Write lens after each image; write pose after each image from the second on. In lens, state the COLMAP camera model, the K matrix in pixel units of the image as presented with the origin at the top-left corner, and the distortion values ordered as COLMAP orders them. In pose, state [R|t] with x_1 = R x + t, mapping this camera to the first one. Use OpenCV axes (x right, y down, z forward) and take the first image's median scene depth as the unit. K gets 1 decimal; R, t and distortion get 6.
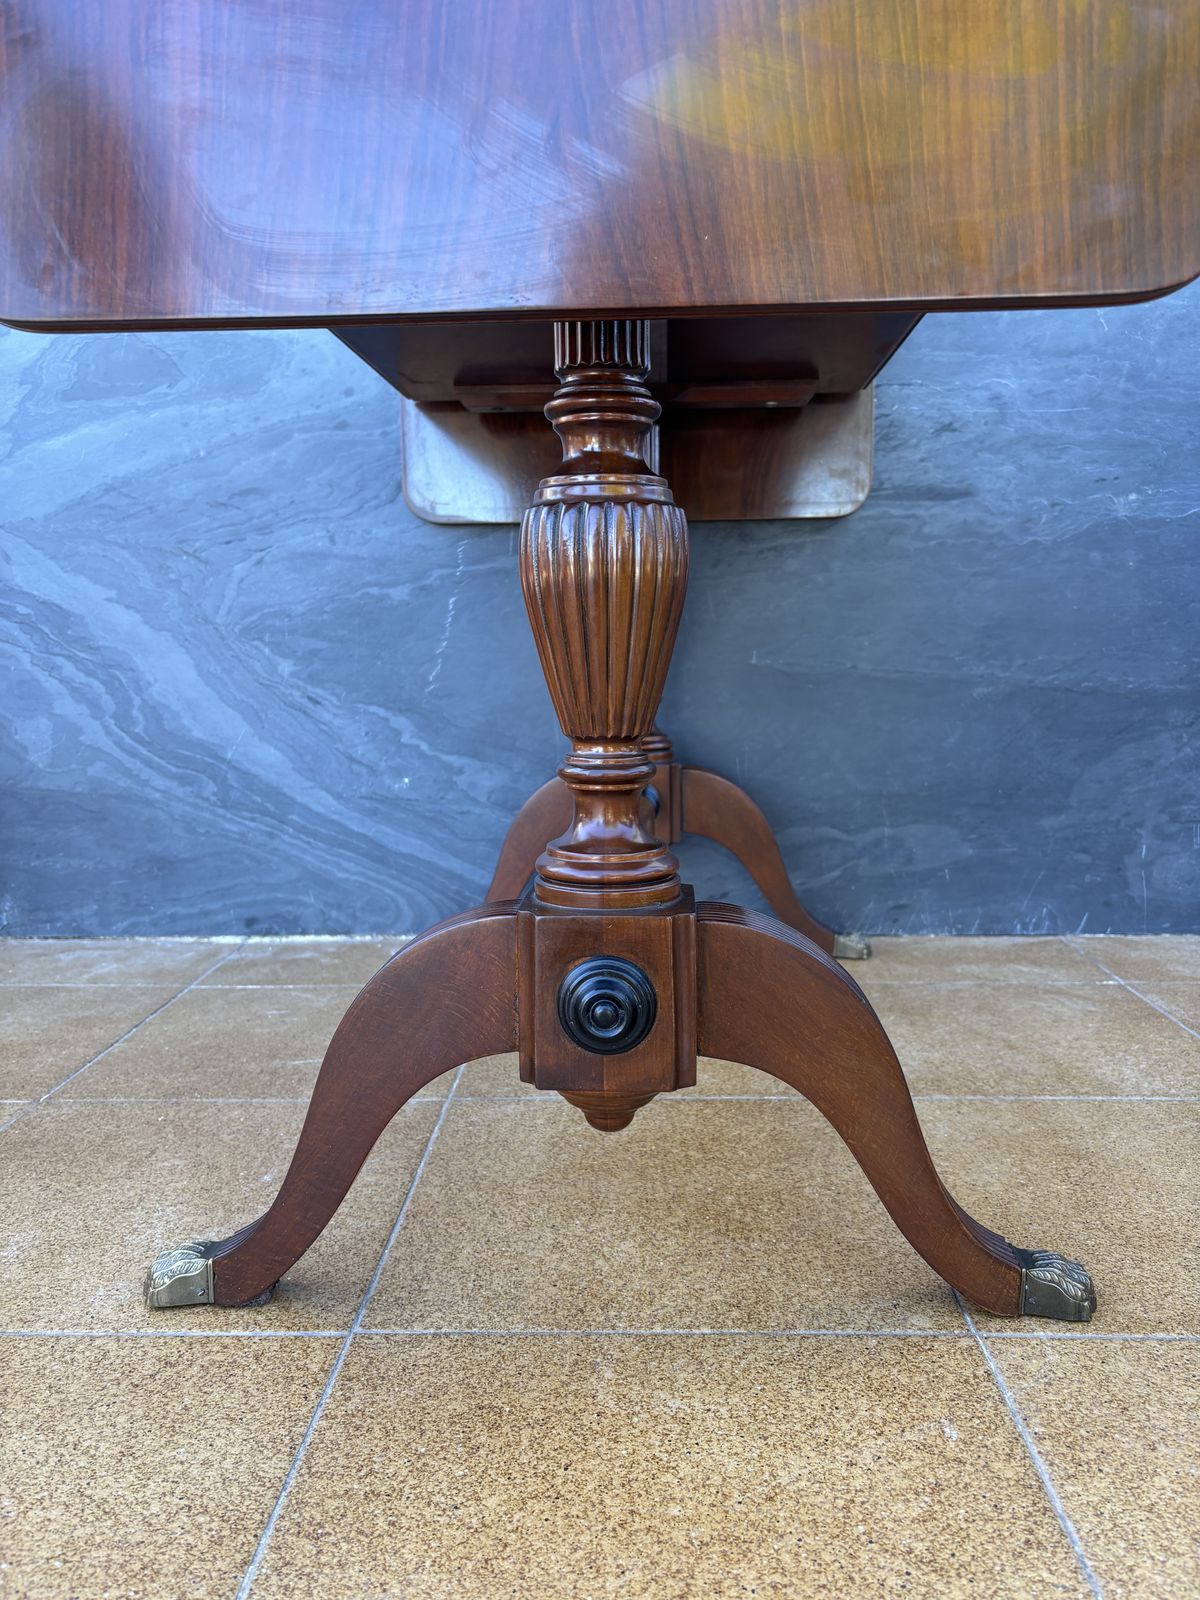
lens RADIAL K [[1223.7, 0, 614.9], [0, 1223.7, 812.2], [0, 0, 1]] dist [0.008009, -0.001899]
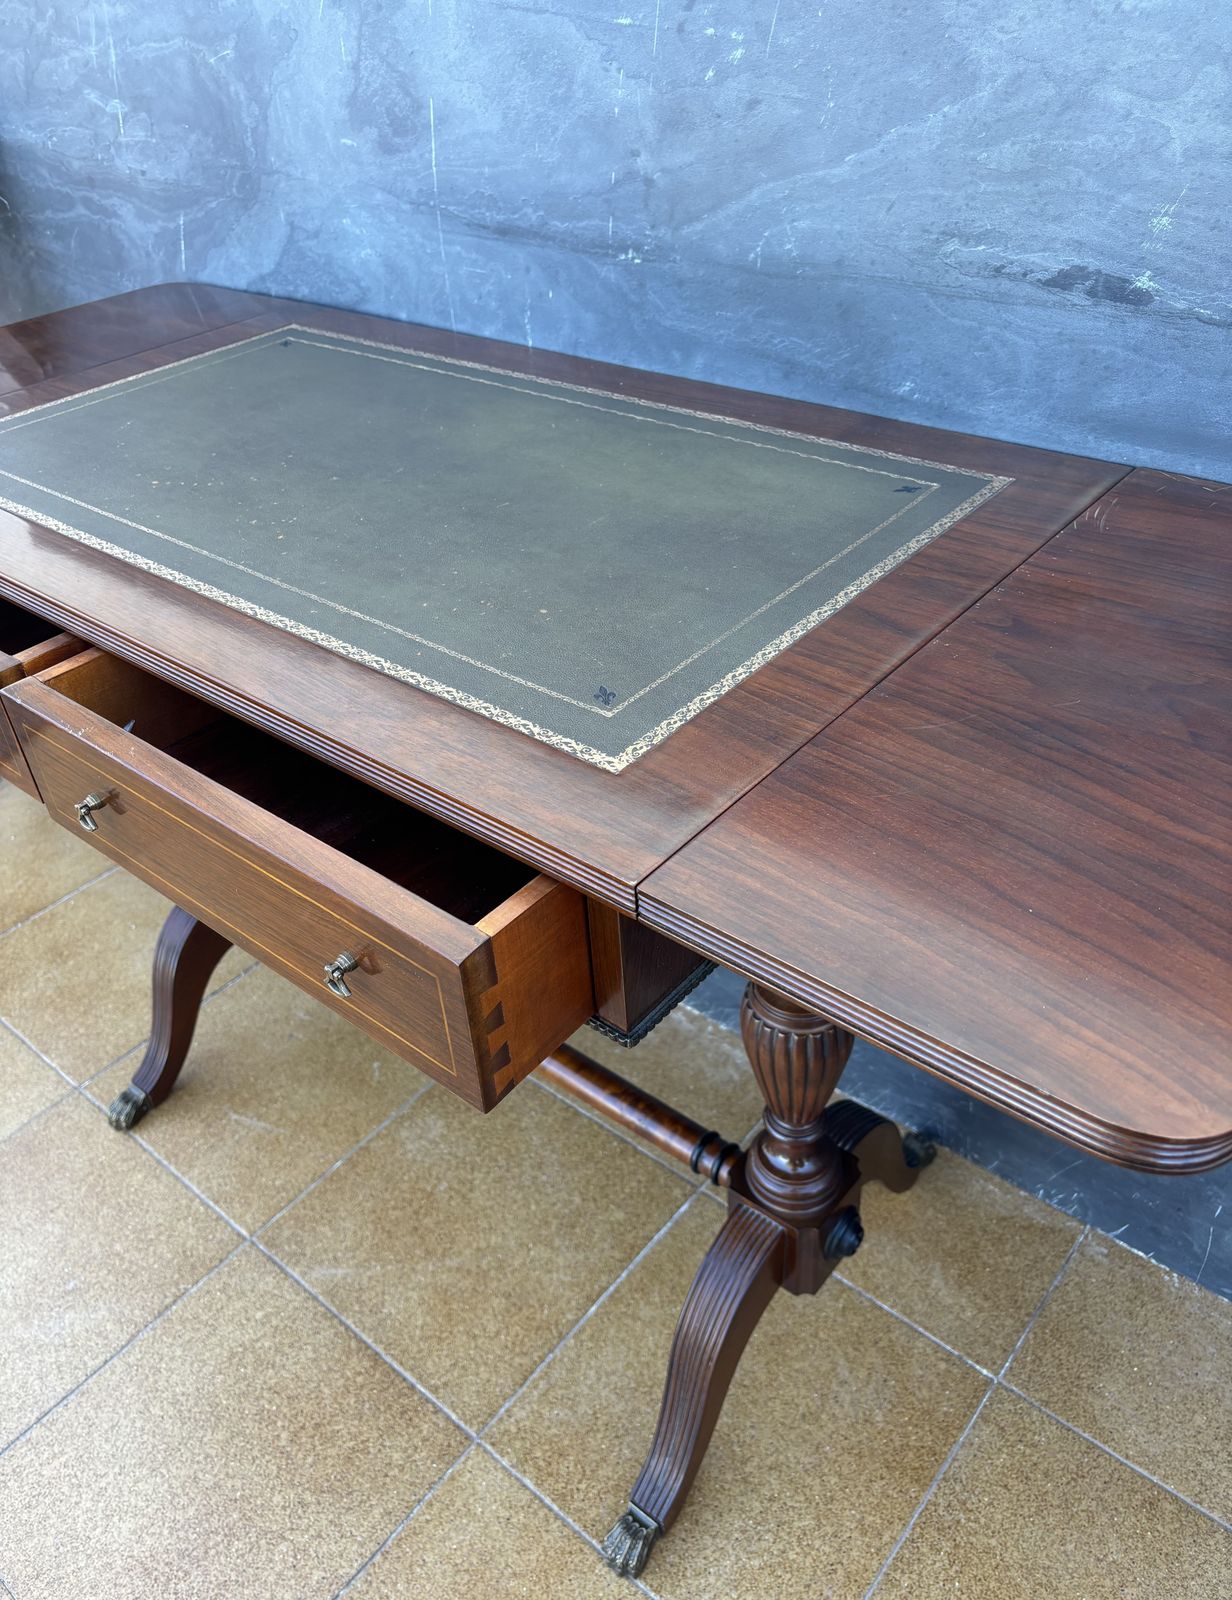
lens RADIAL K [[1251.5, 0, 610.8], [0, 1251.5, 783.3], [0, 0, 1]] dist [0.032761, -0.047786]
pose [[0.778503, 0.336627, -0.529731, 0.477647], [-0.035360, 0.866186, 0.498468, -0.583749], [0.626644, -0.369328, 0.686232, 0.347813]]
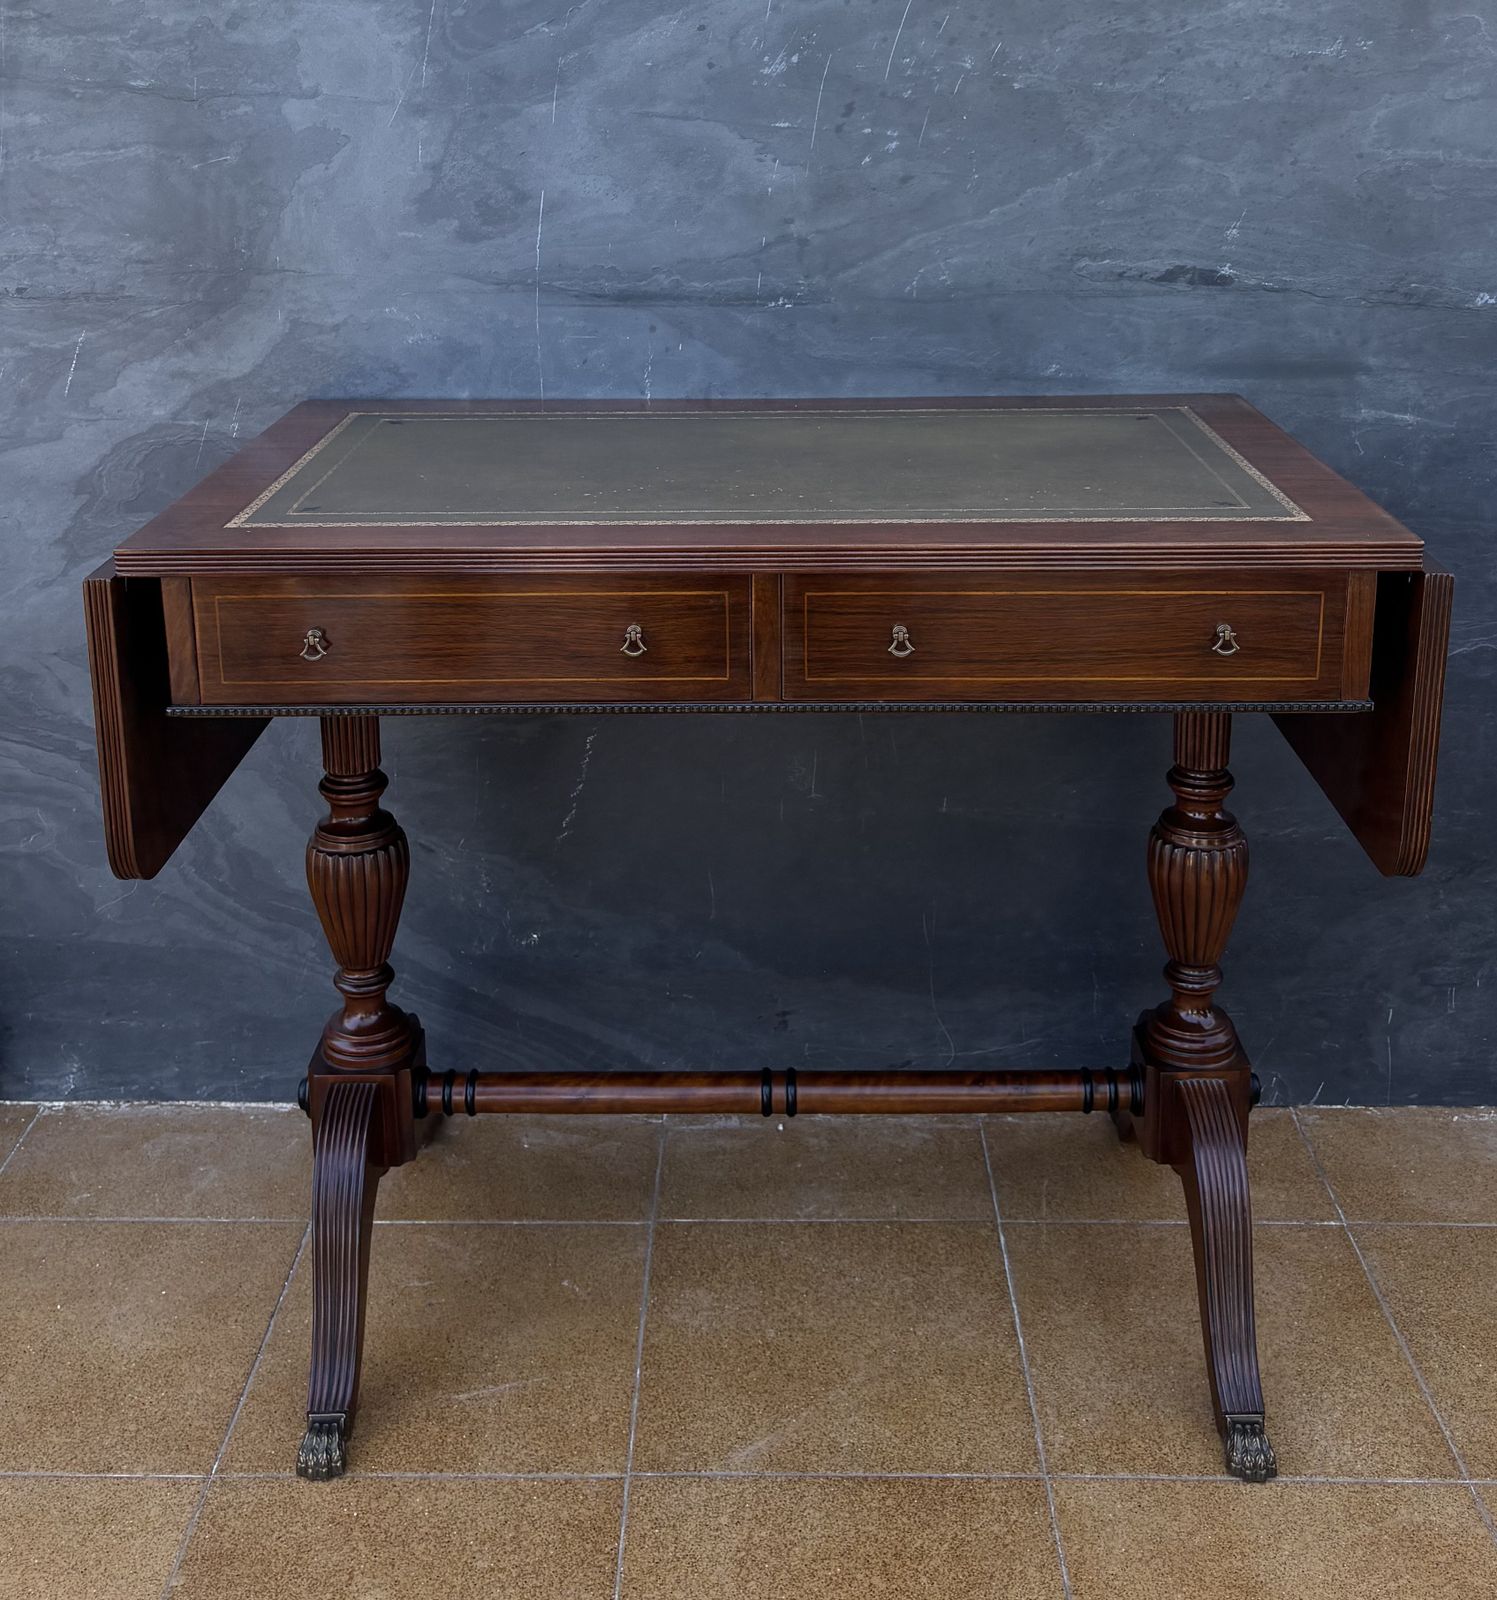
lens RADIAL K [[1943.1, 0, 744.8], [0, 1943.1, 493.8], [0, 0, 1]] dist [0.019522, 0.000000]
pose [[0.999947, 0.001218, 0.010187, -0.040194], [-0.002287, 0.994406, 0.105604, -0.494923], [-0.010001, -0.105622, 0.994356, -0.334656]]
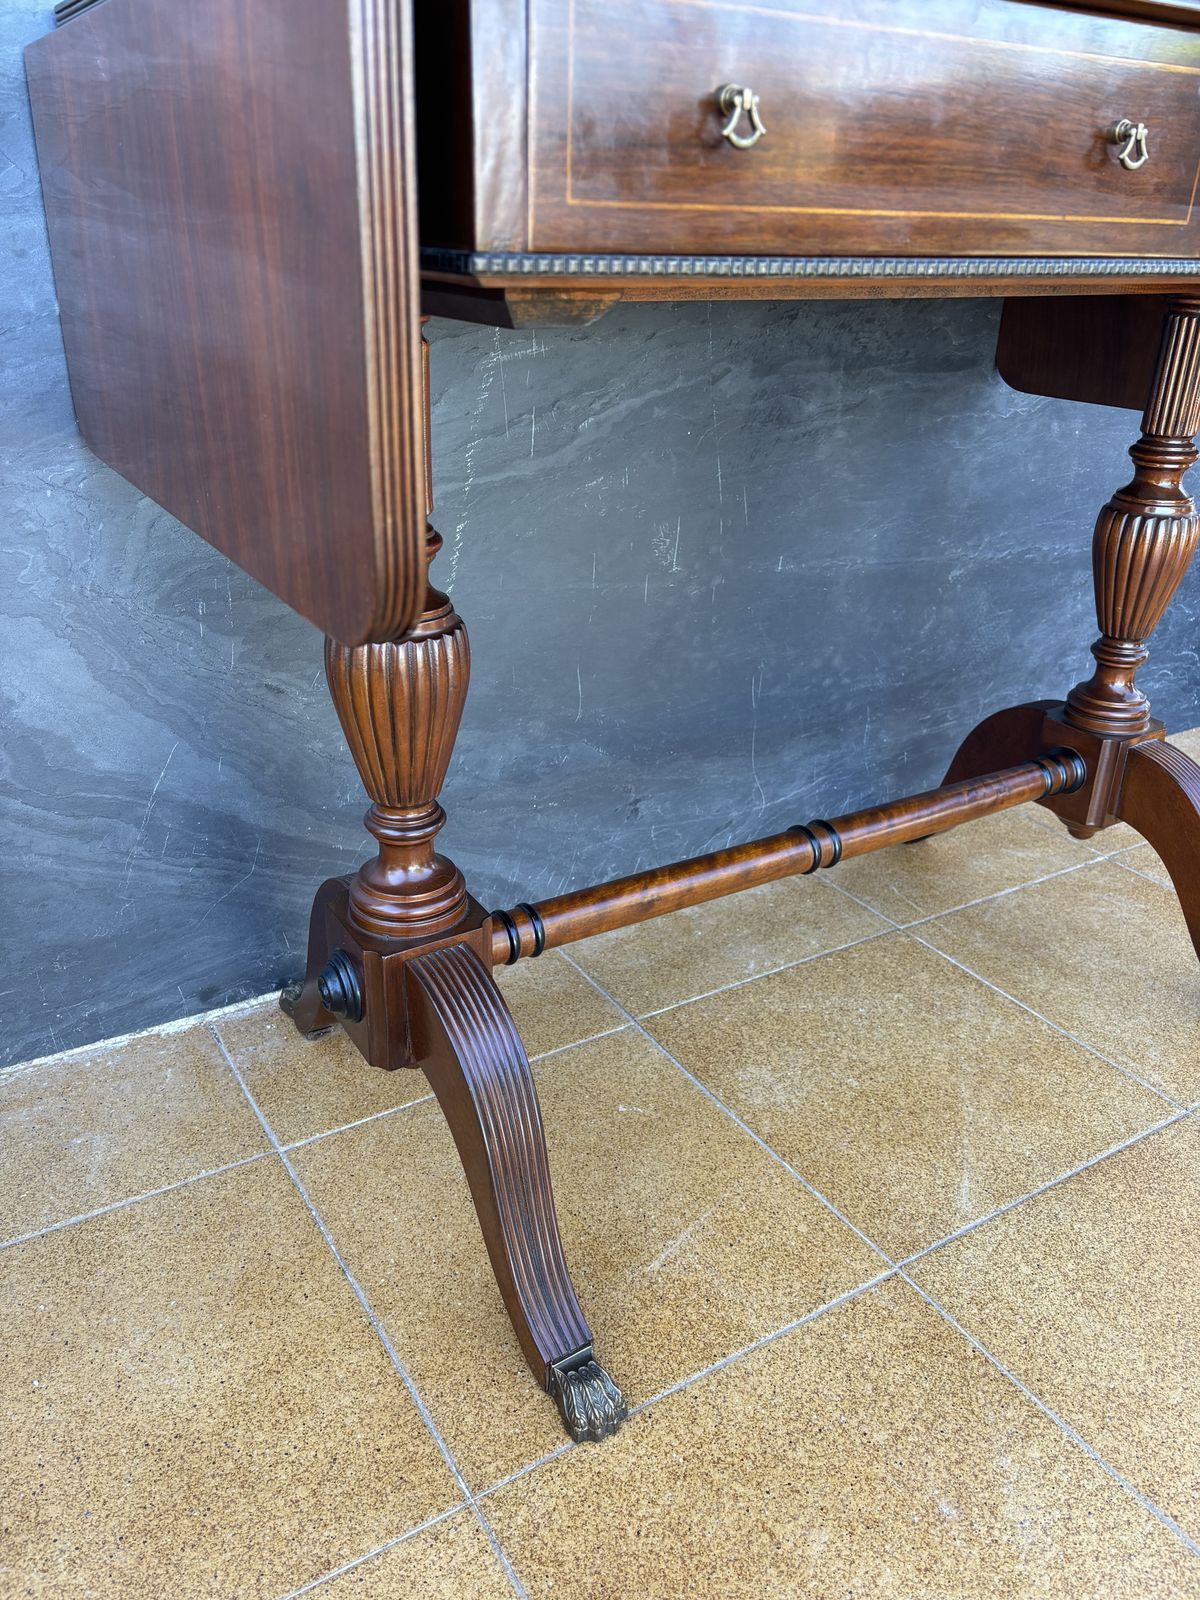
lens RADIAL K [[1223.7, 0, 600.5], [0, 1223.7, 798.9], [0, 0, 1]] dist [0.008009, -0.001899]
pose [[0.835768, -0.203557, 0.509957, -0.471535], [0.038377, 0.948128, 0.315565, -0.250053], [-0.547740, -0.244168, 0.800227, 0.342395]]
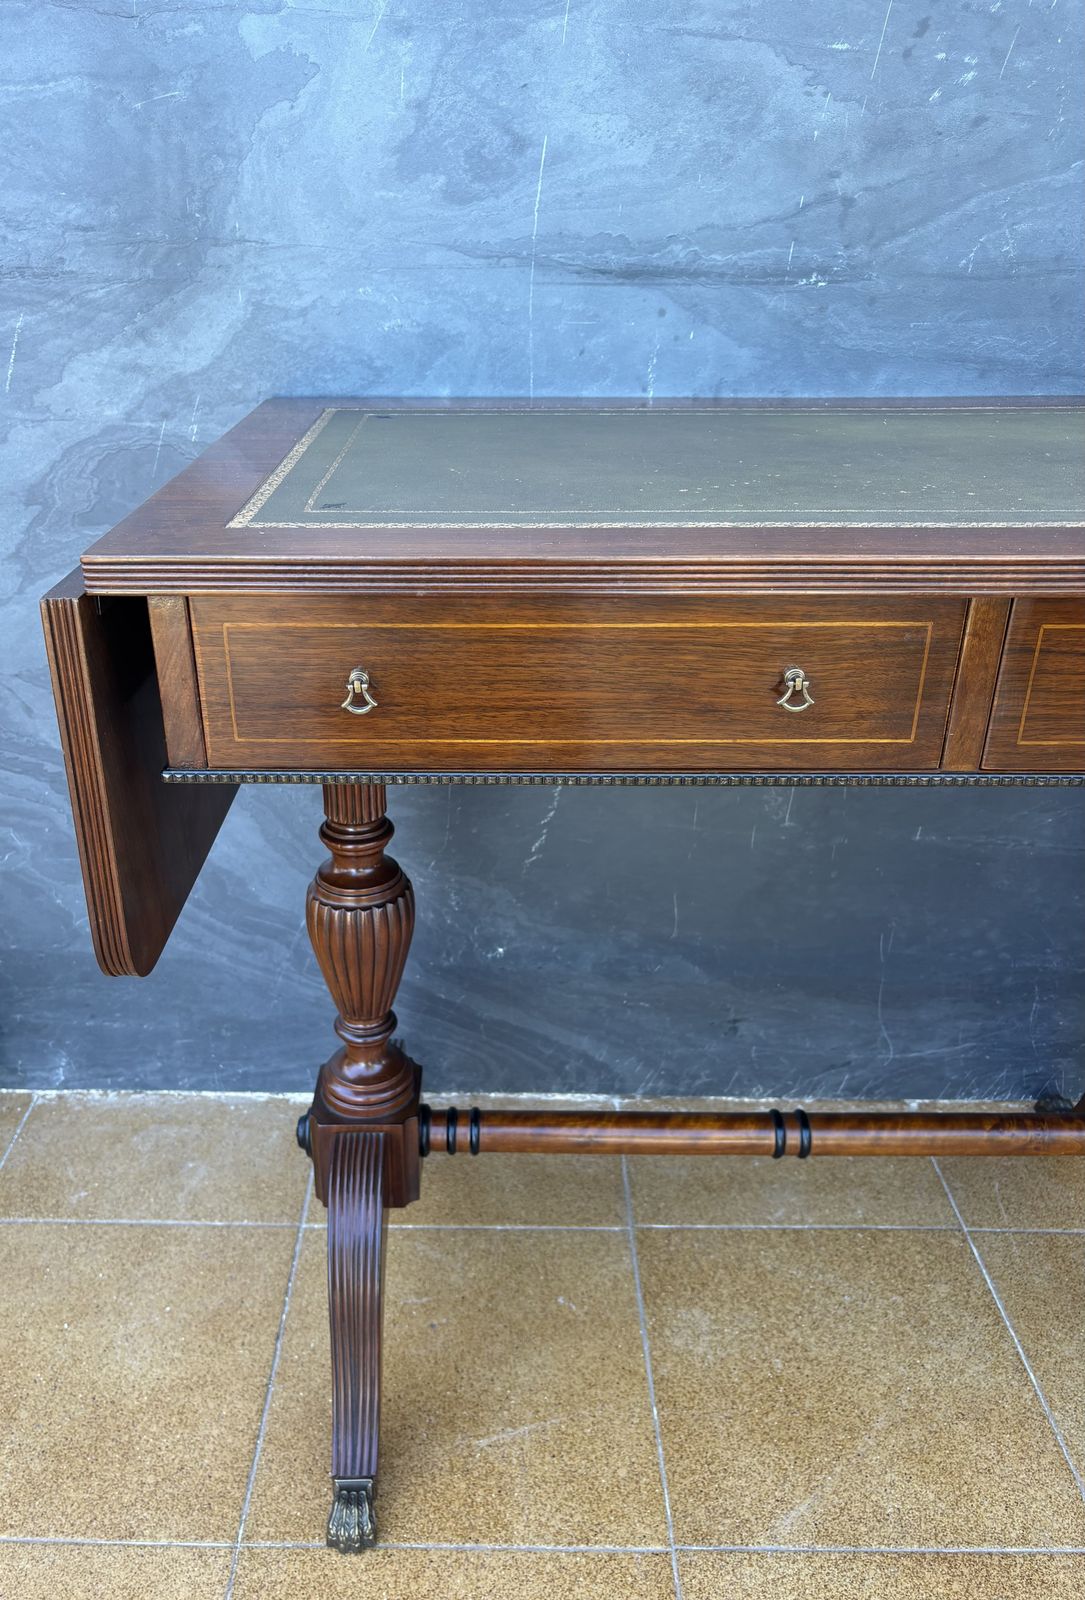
lens RADIAL K [[1246.4, 0, 478.0], [0, 1246.4, 820.1], [0, 0, 1]] dist [0.033515, -0.043651]
pose [[0.999941, 0.004362, 0.009949, -0.204757], [-0.007268, 0.949281, 0.314345, -0.414489], [-0.008073, -0.314399, 0.949257, 0.175869]]
